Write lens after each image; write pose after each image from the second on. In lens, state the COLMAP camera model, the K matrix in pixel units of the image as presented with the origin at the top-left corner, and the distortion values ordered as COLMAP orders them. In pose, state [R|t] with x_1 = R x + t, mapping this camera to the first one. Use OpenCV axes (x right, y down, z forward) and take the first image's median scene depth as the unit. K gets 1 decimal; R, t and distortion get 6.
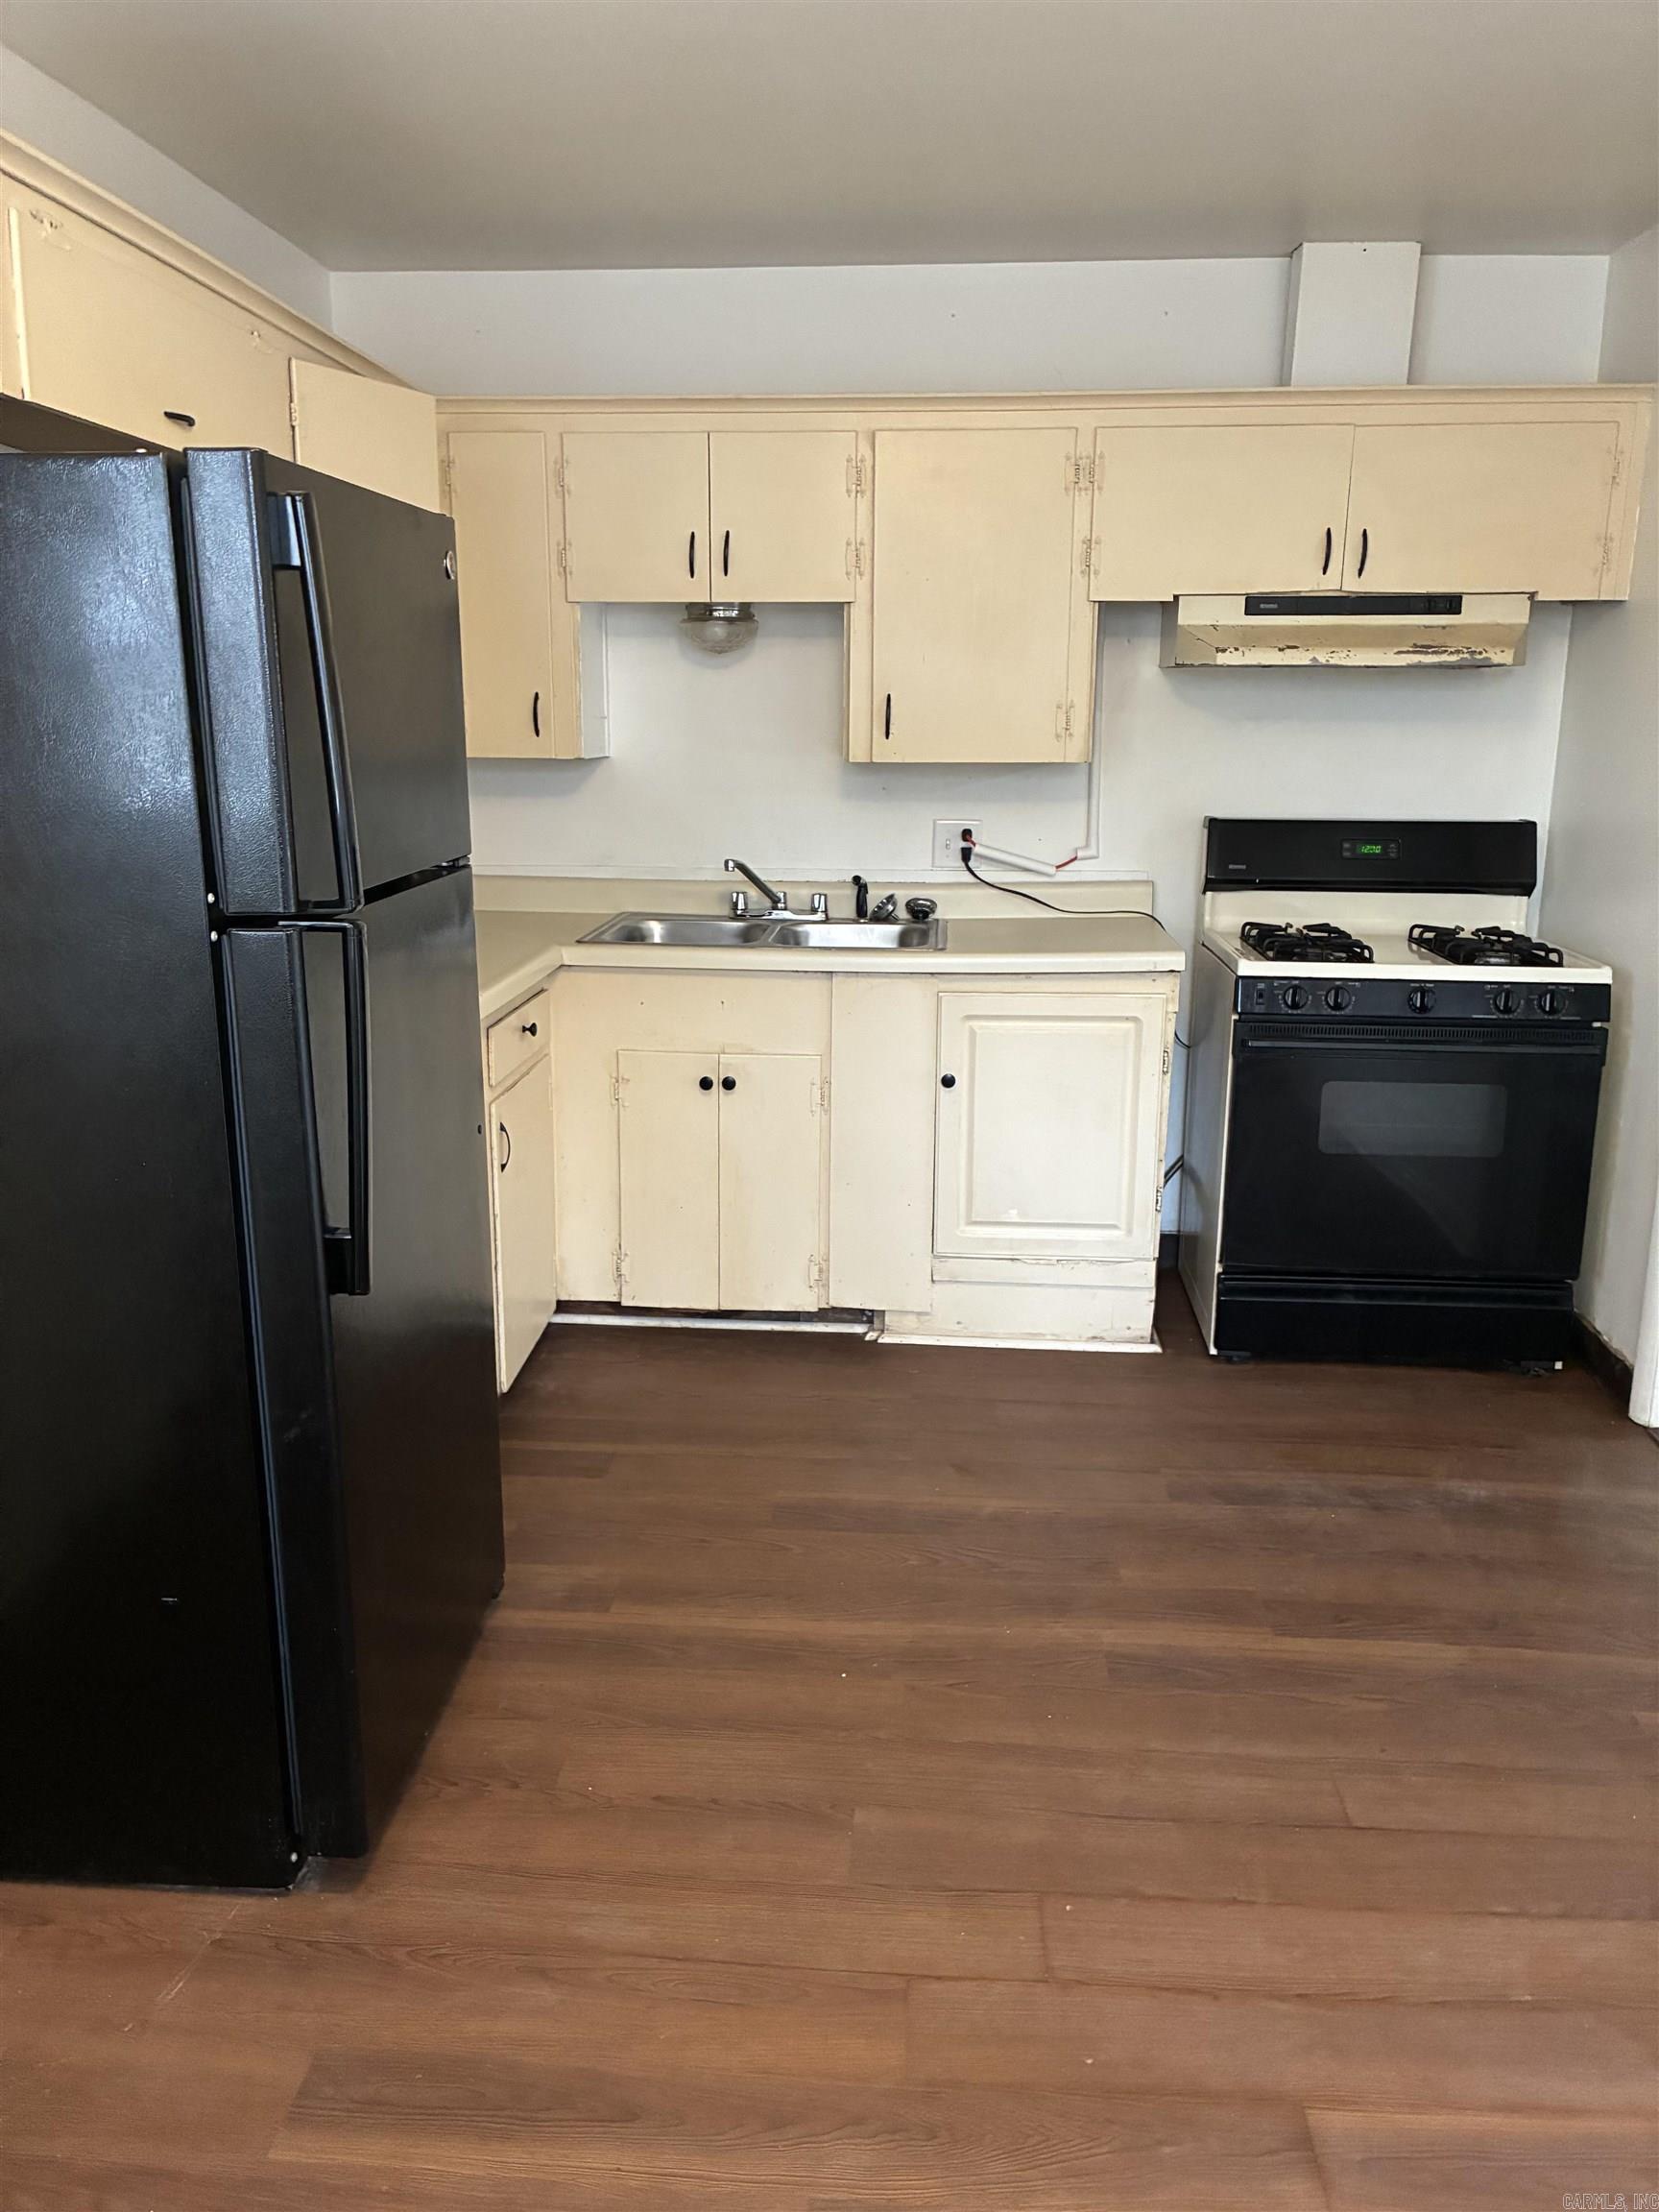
lens RADIAL K [[1680.1, 0, 829.5], [0, 1680.1, 1106.0], [0, 0, 1]] dist [0.024035, -0.008150]
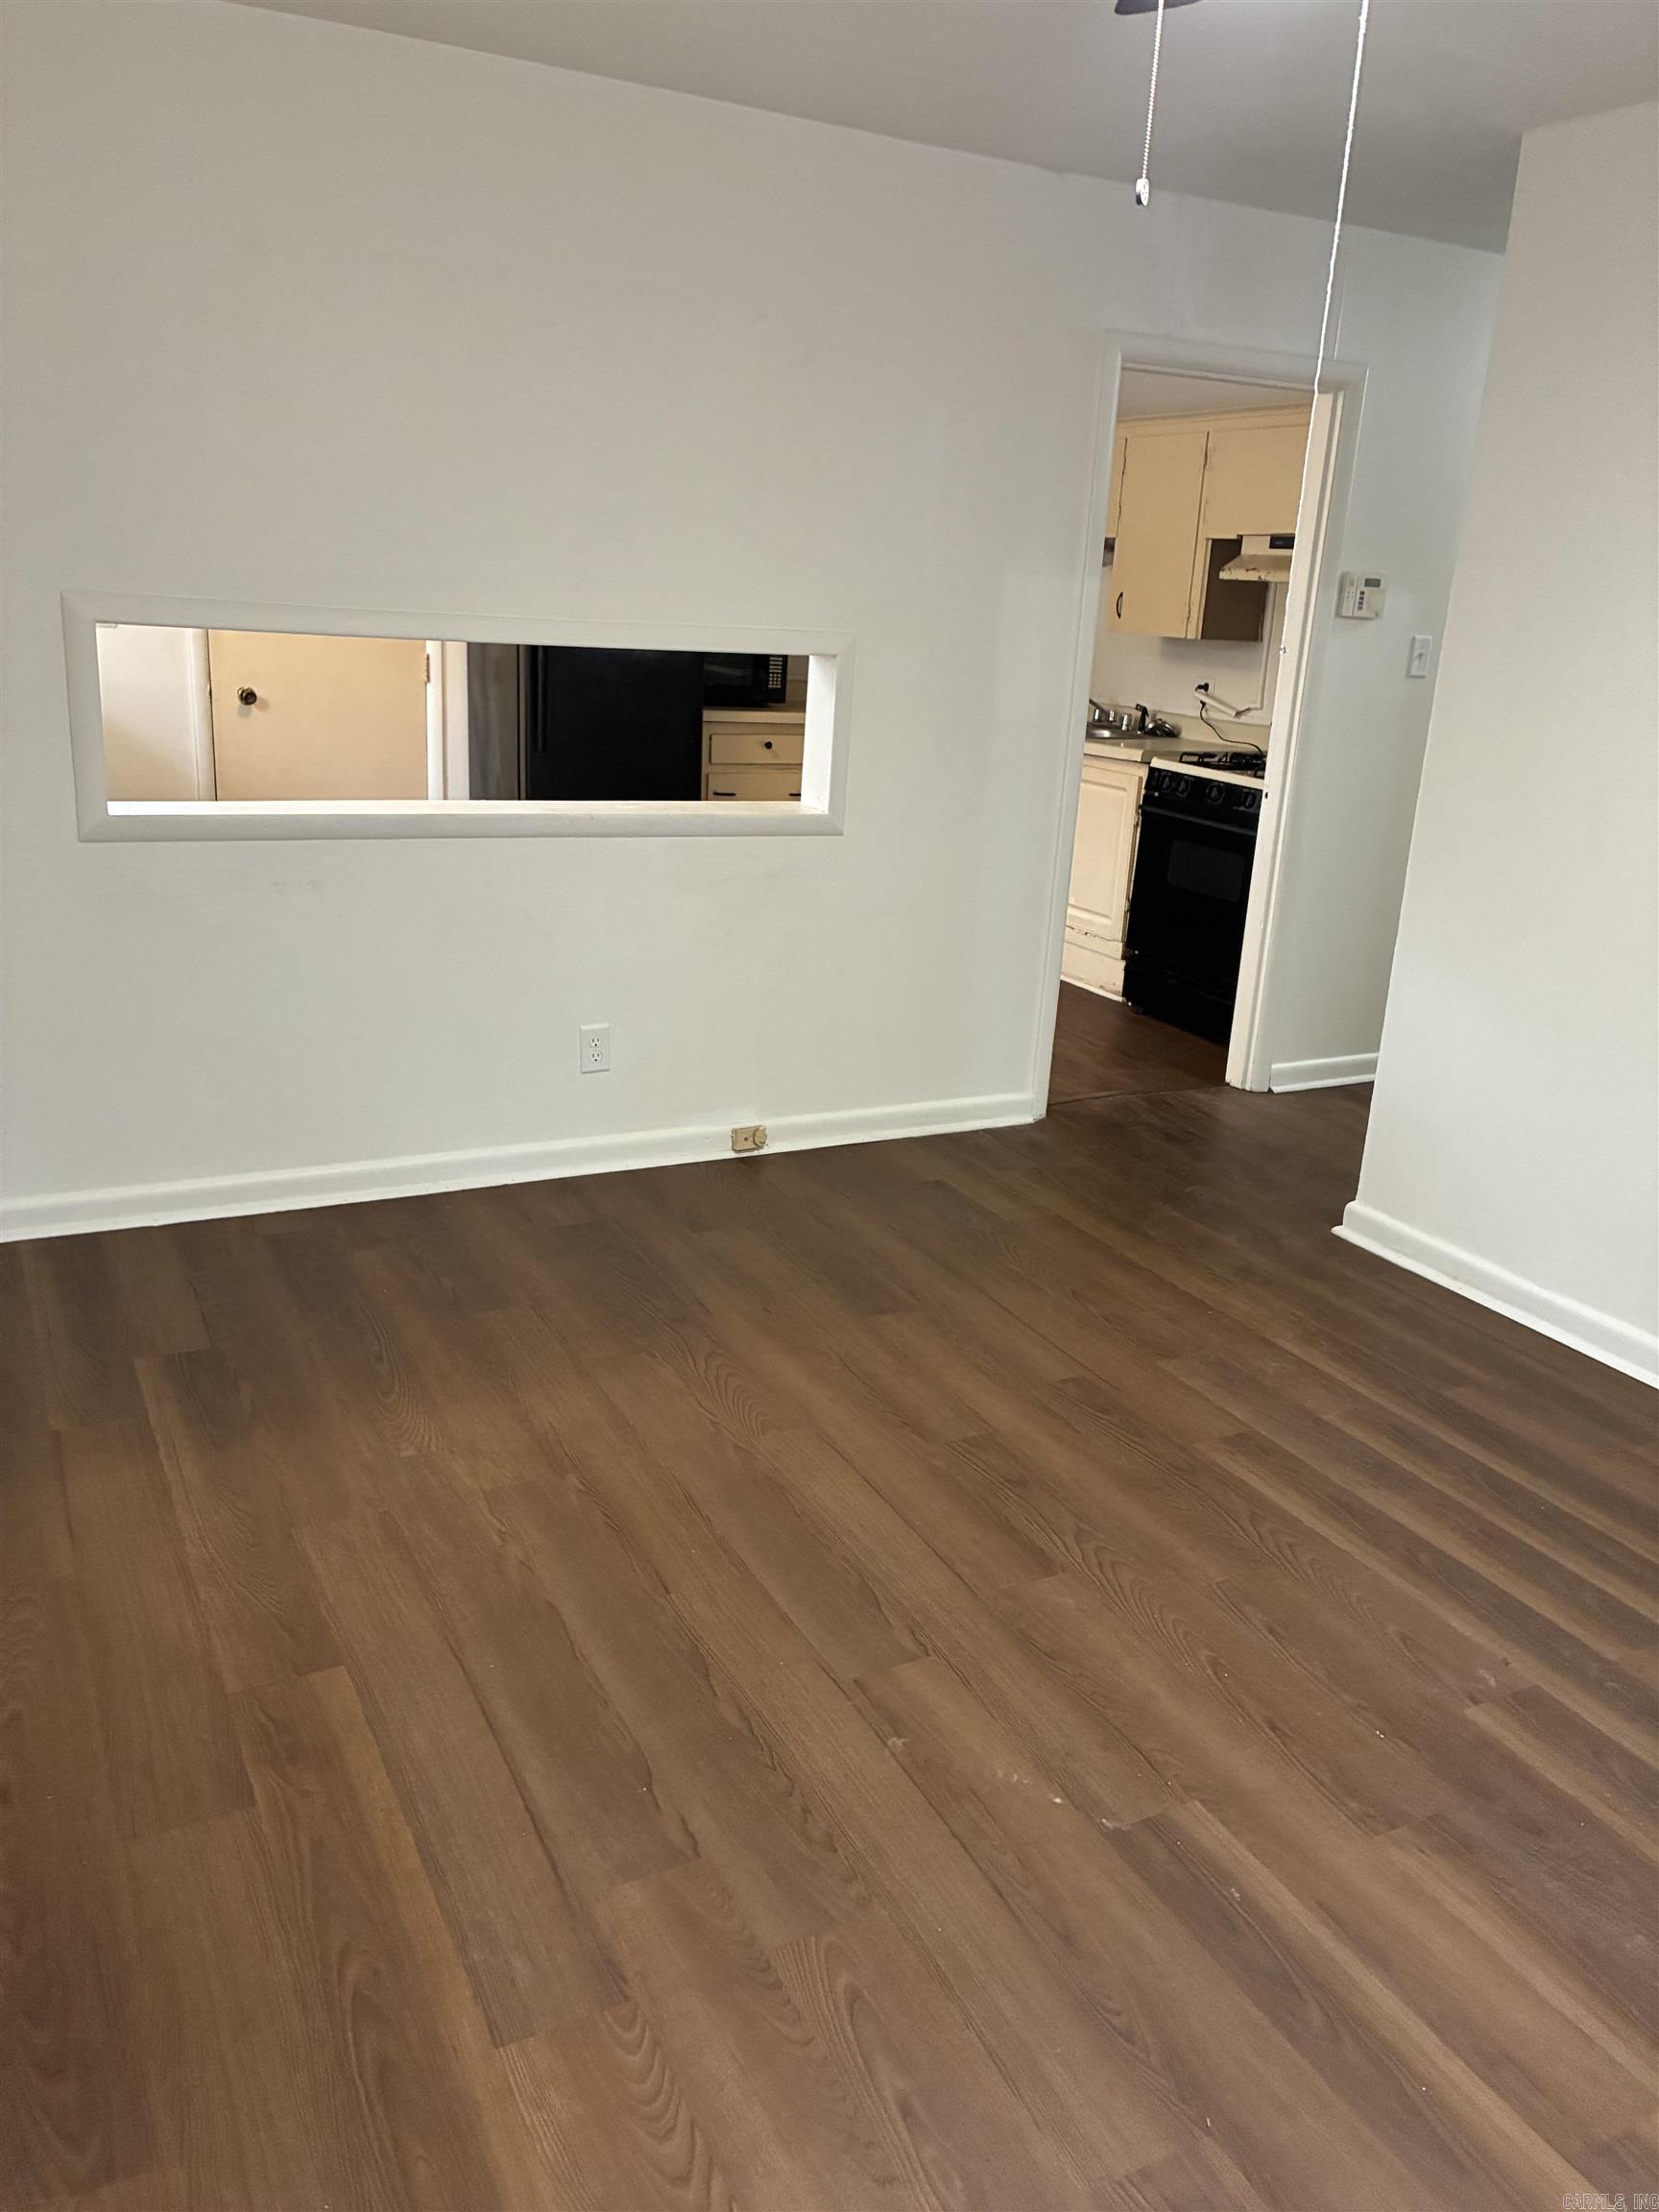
lens RADIAL K [[1638.2, 0, 847.4], [0, 1638.2, 1103.1], [0, 0, 1]] dist [0.024671, -0.009192]
pose [[0.540852, 0.281178, -0.792728, 1.427318], [-0.255367, 0.952876, 0.163753, 0.049040], [0.801415, 0.113870, 0.587169, -0.150283]]
